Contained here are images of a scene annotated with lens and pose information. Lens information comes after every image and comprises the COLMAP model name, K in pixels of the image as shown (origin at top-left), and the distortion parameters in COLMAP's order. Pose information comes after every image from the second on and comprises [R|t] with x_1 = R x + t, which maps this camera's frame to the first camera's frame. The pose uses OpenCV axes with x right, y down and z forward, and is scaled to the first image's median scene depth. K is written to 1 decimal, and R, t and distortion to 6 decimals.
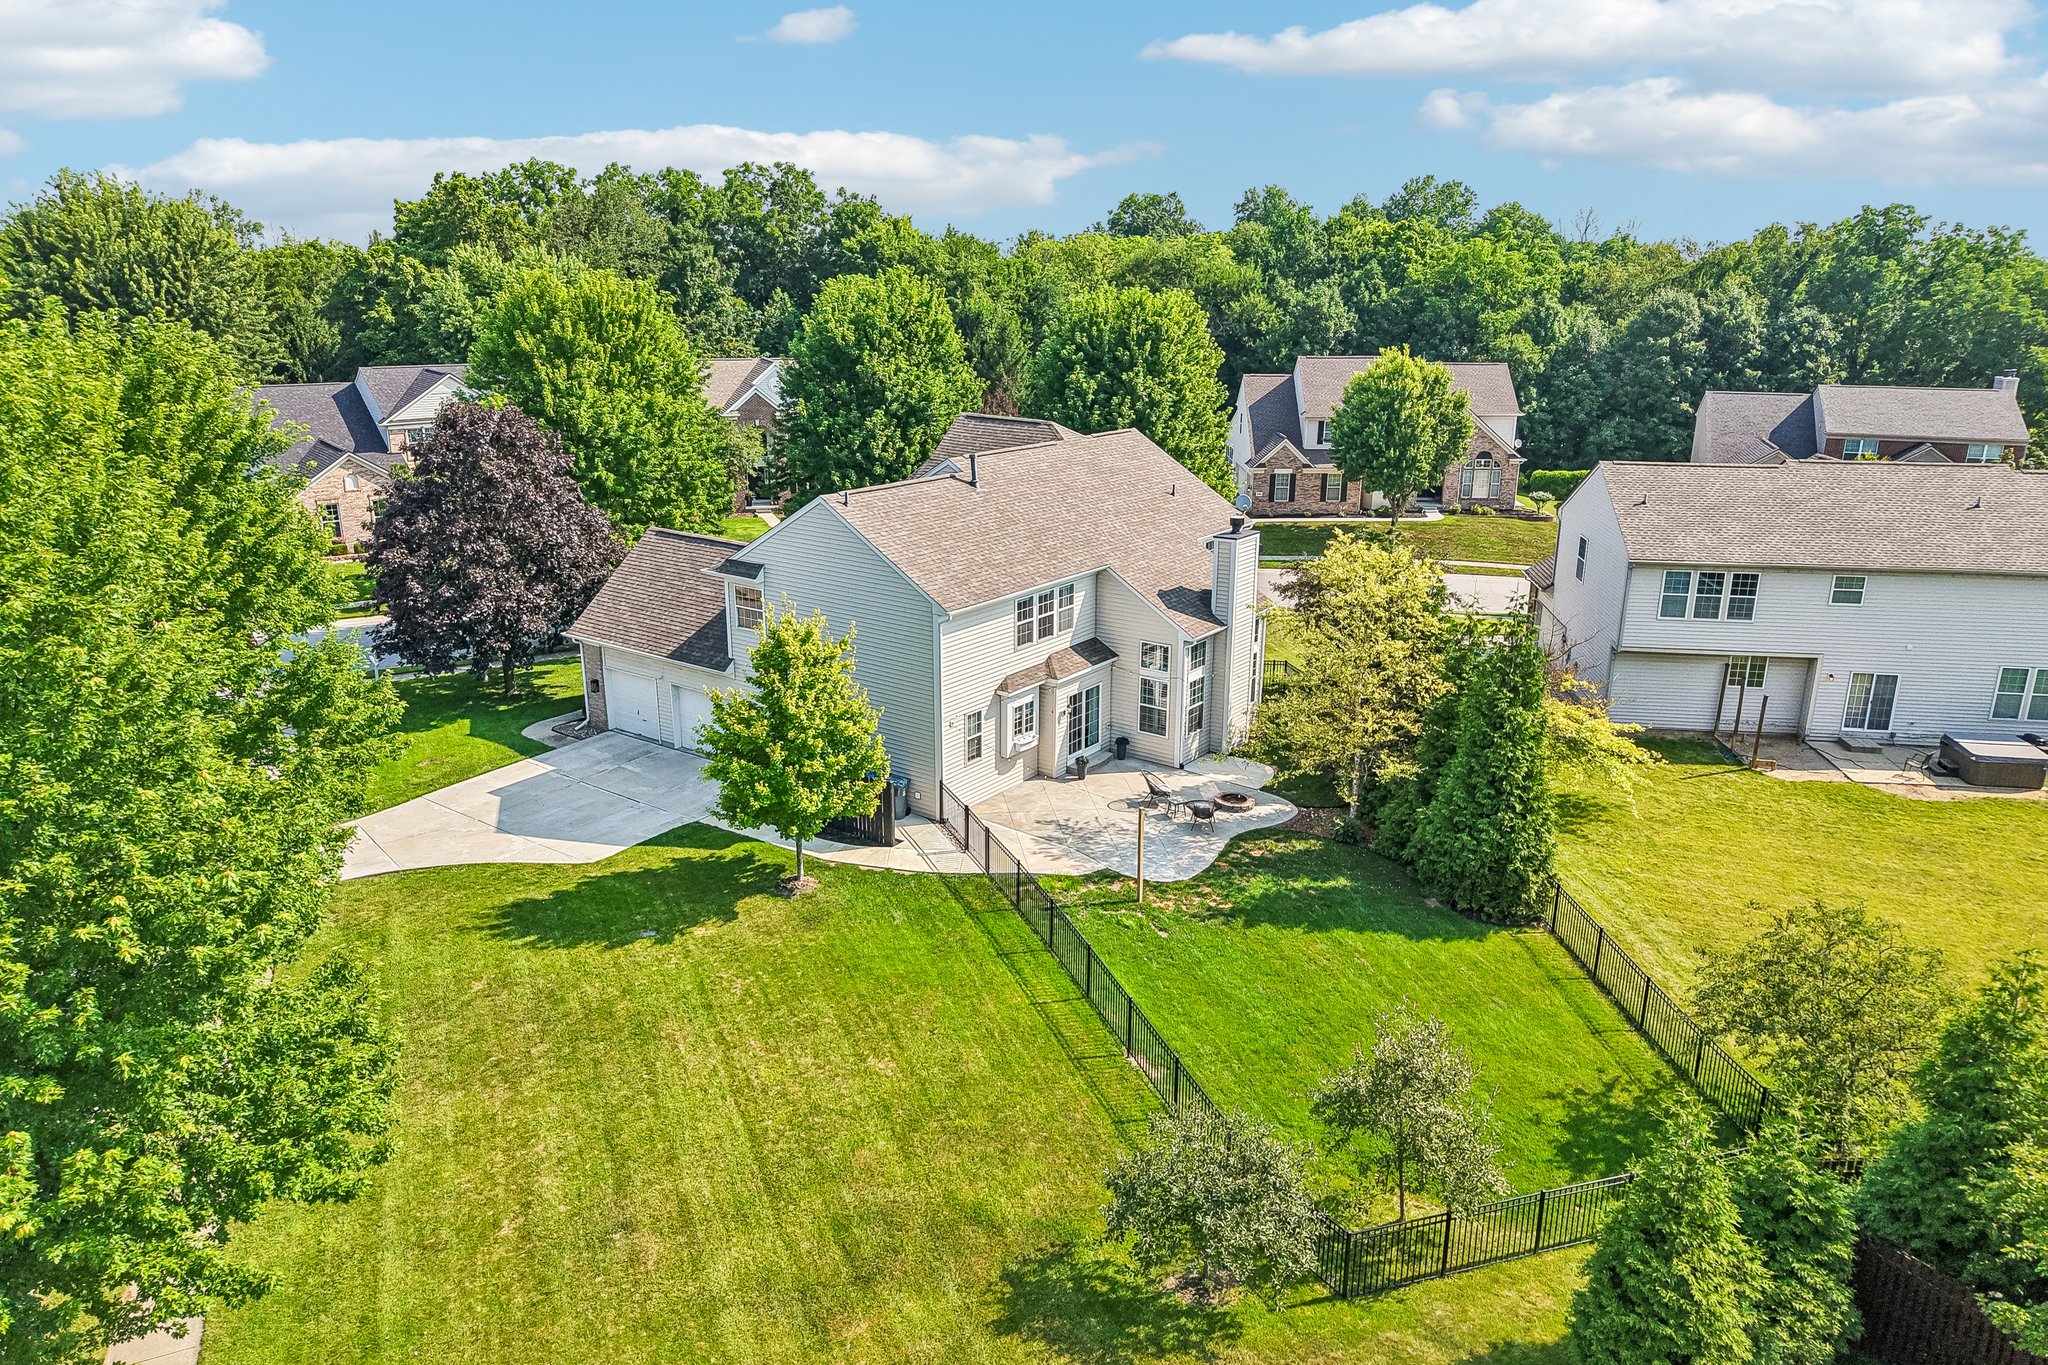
lens RADIAL K [[1308.1, 0, 1024.0], [0, 1308.1, 682.5], [0, 0, 1]] dist [0.074417, -0.092702]
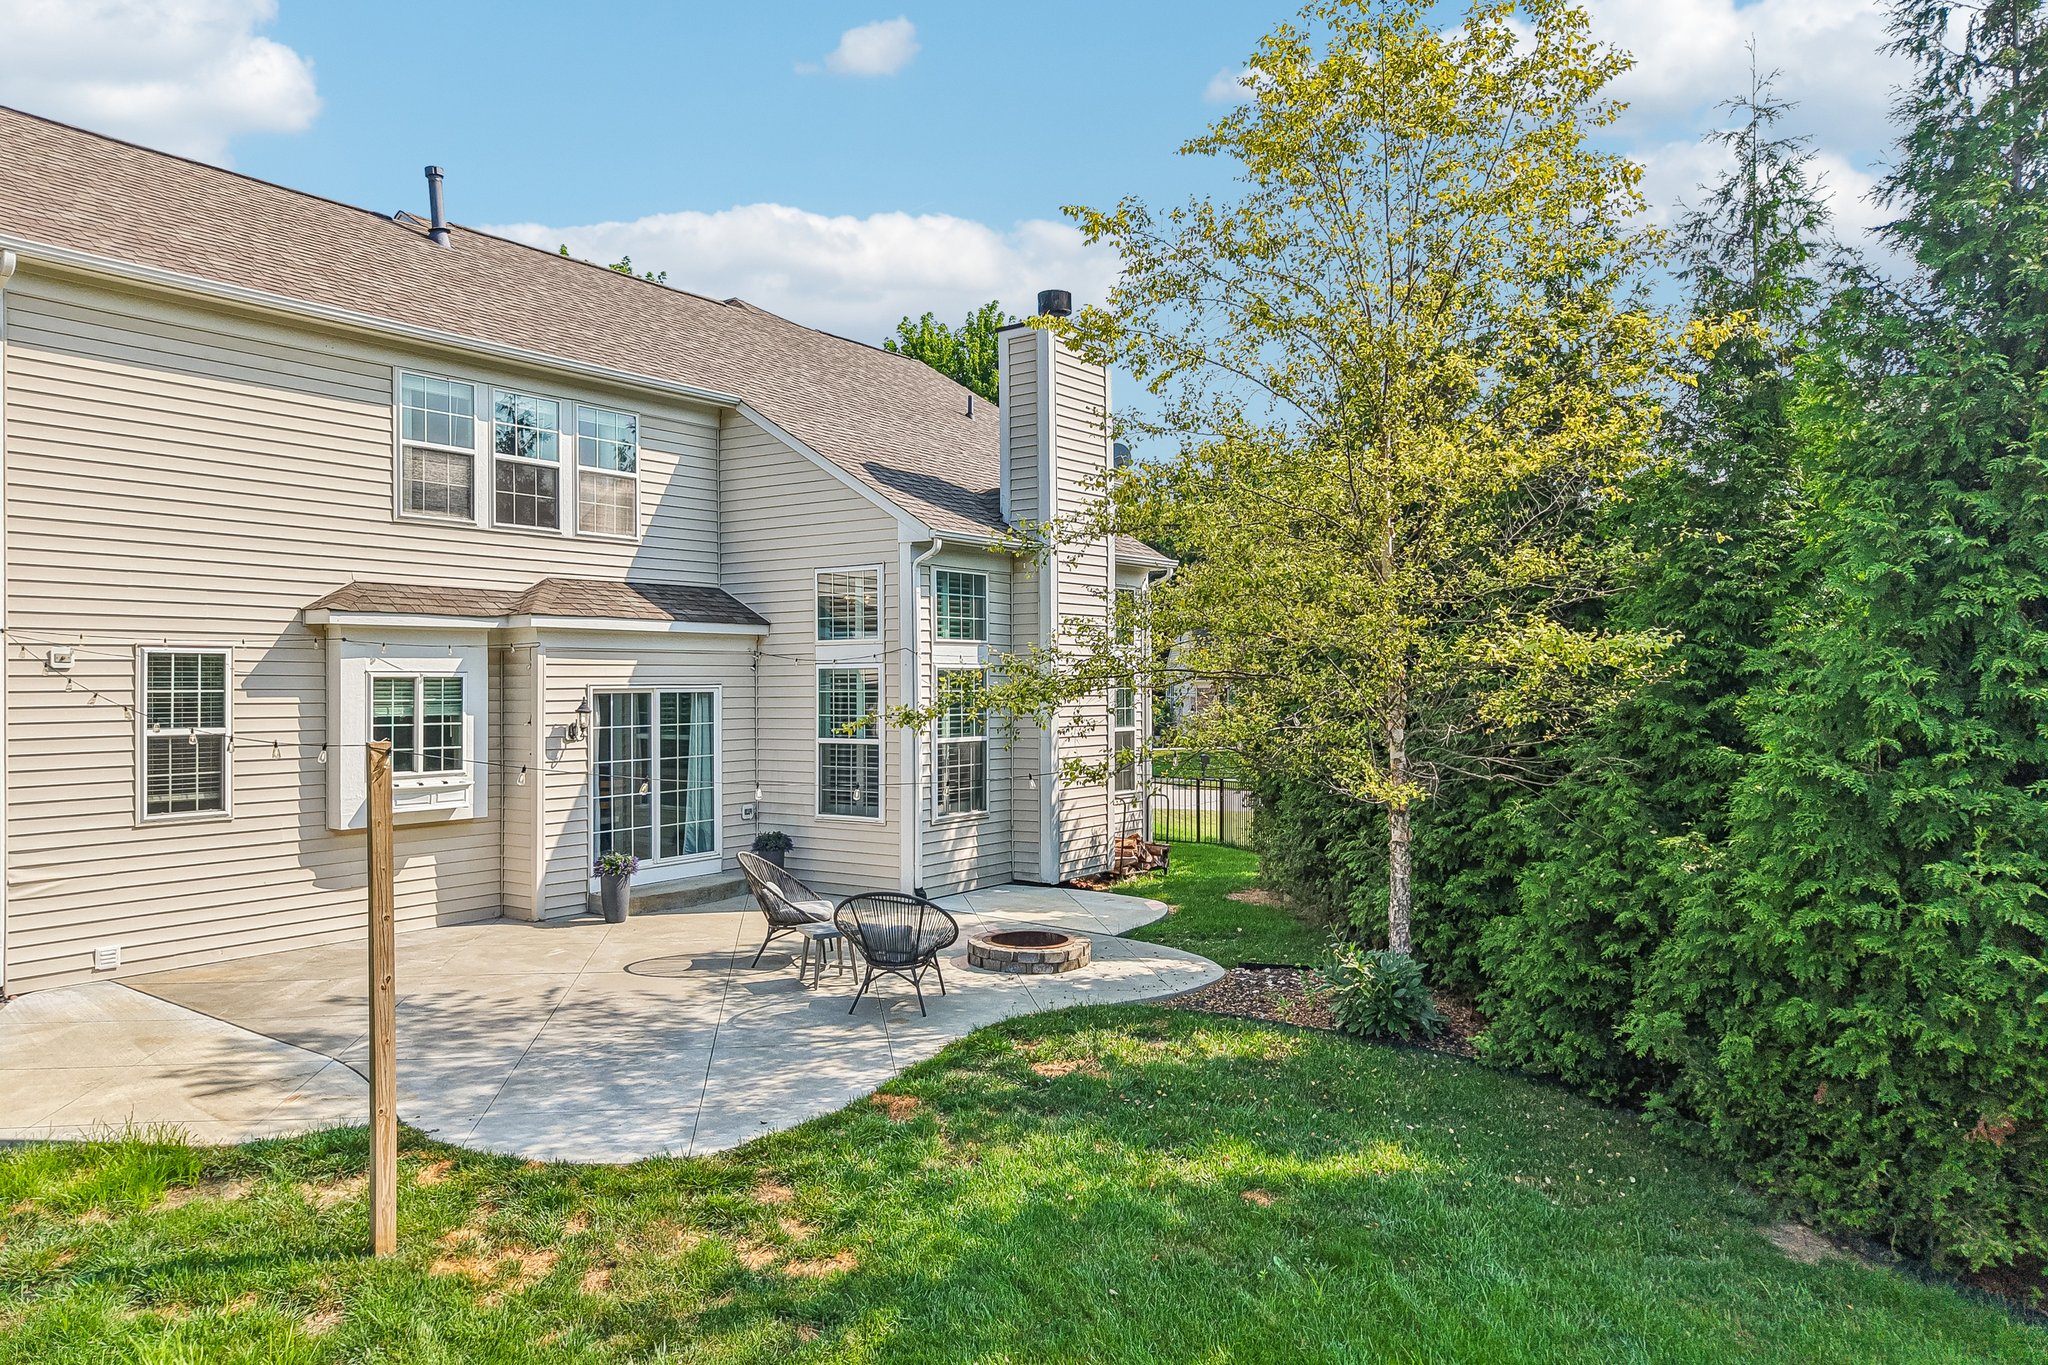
lens RADIAL K [[1382.0, 0, 1024.0], [0, 1382.0, 682.5], [0, 0, 1]] dist [0.016079, 0.000431]
pose [[0.999733, -0.011810, 0.019853, 0.156544], [0.016816, 0.961306, -0.274971, 0.124099], [-0.015838, 0.275231, 0.961248, 0.670283]]
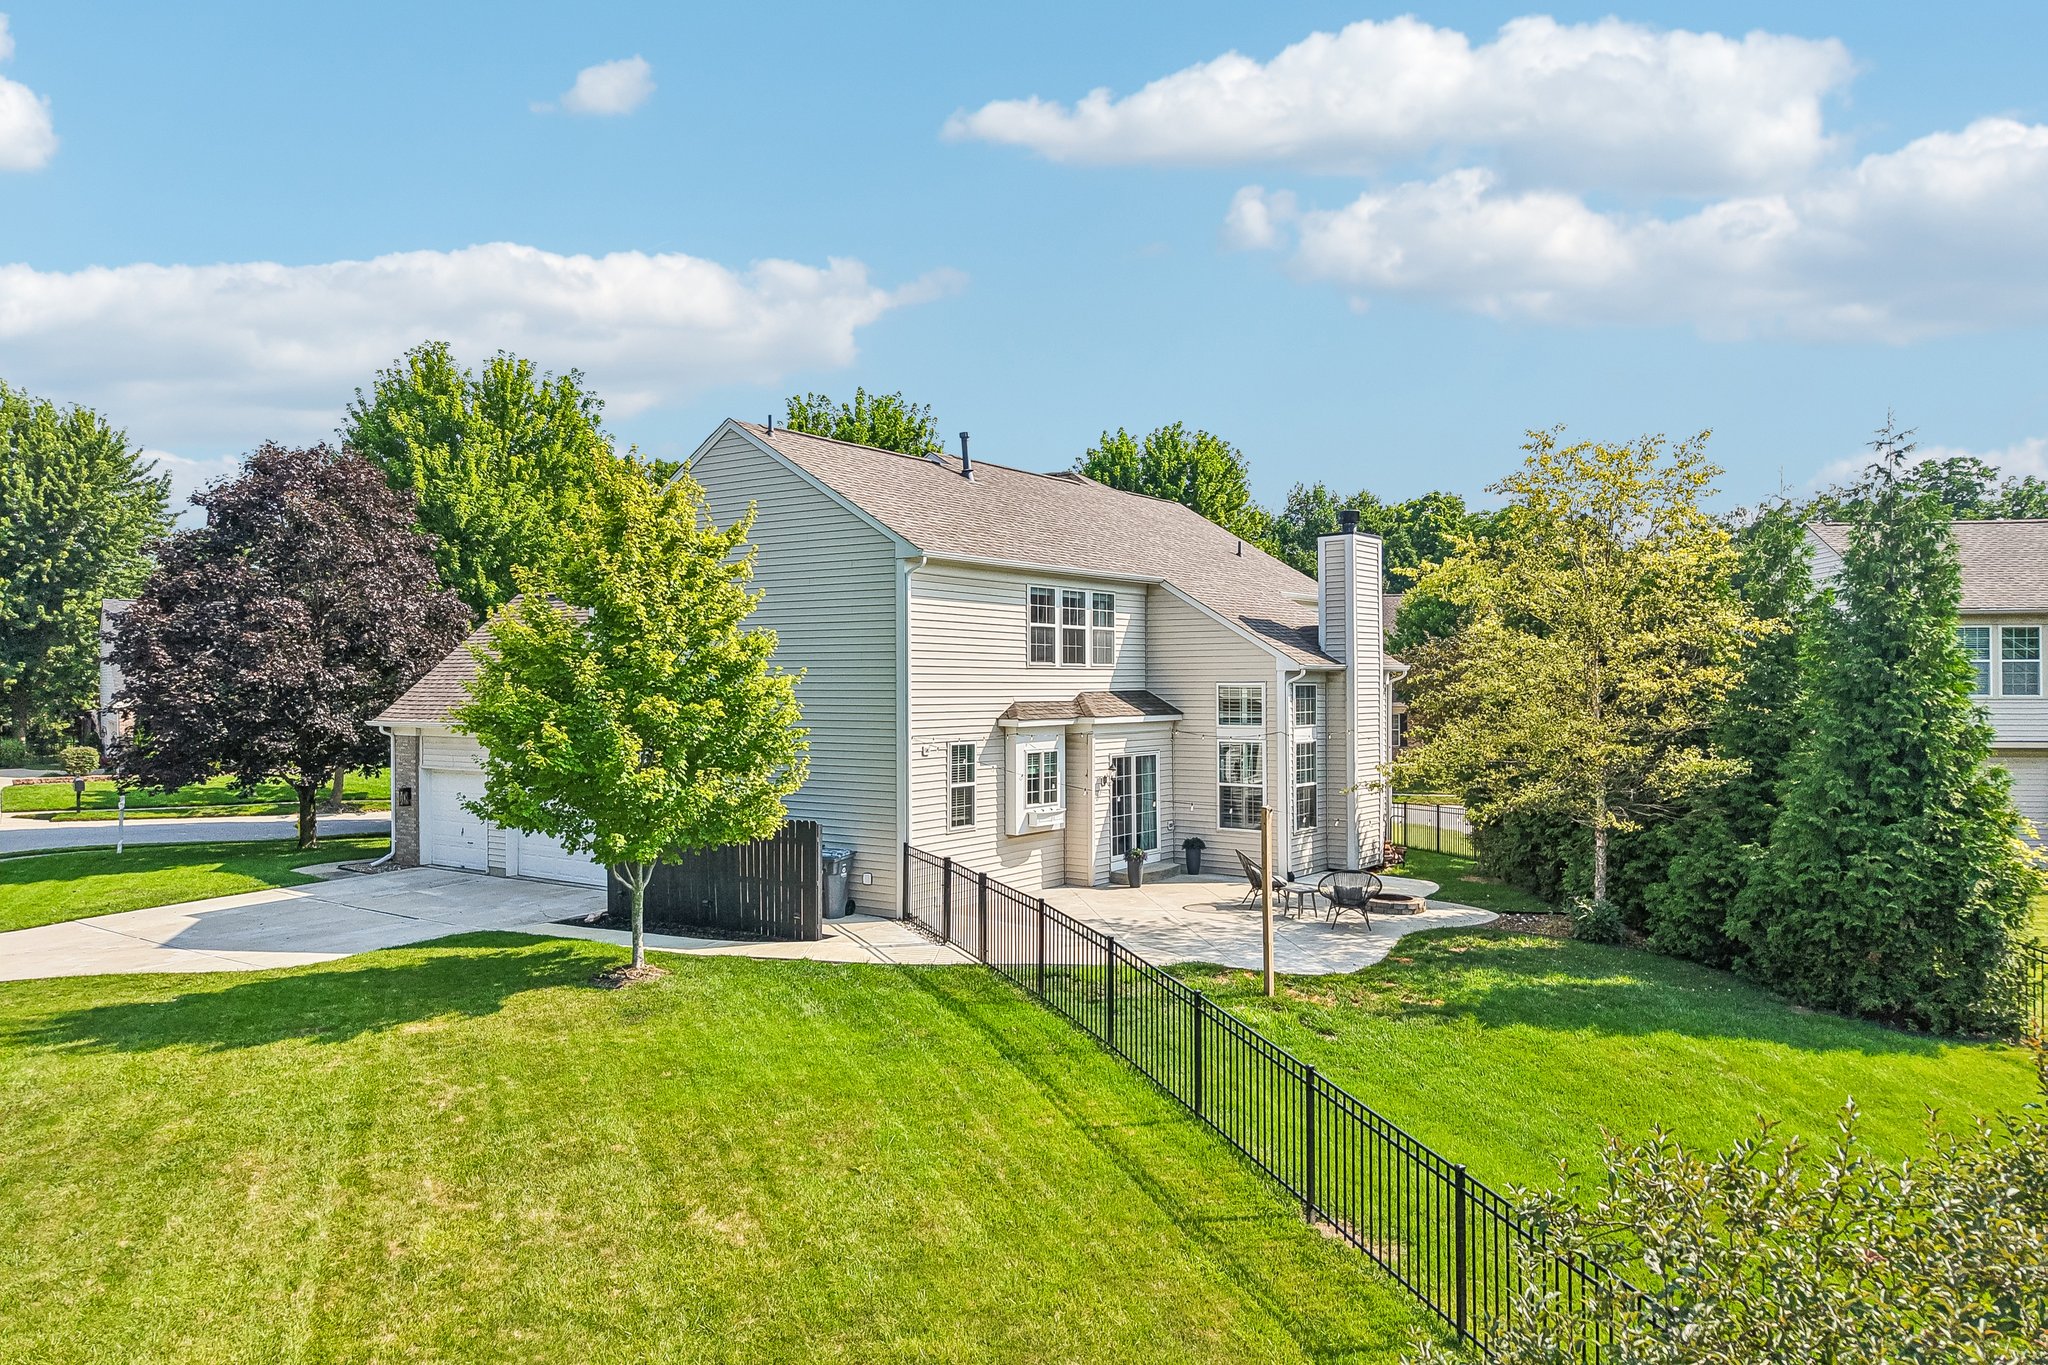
lens RADIAL K [[1351.5, 0, 1024.0], [0, 1351.5, 682.5], [0, 0, 1]] dist [0.009025, 0.001319]
pose [[0.999973, -0.007412, 0.000093, -0.008839], [0.007144, 0.960226, -0.279131, 0.170865], [0.001980, 0.279124, 0.960253, 0.378546]]
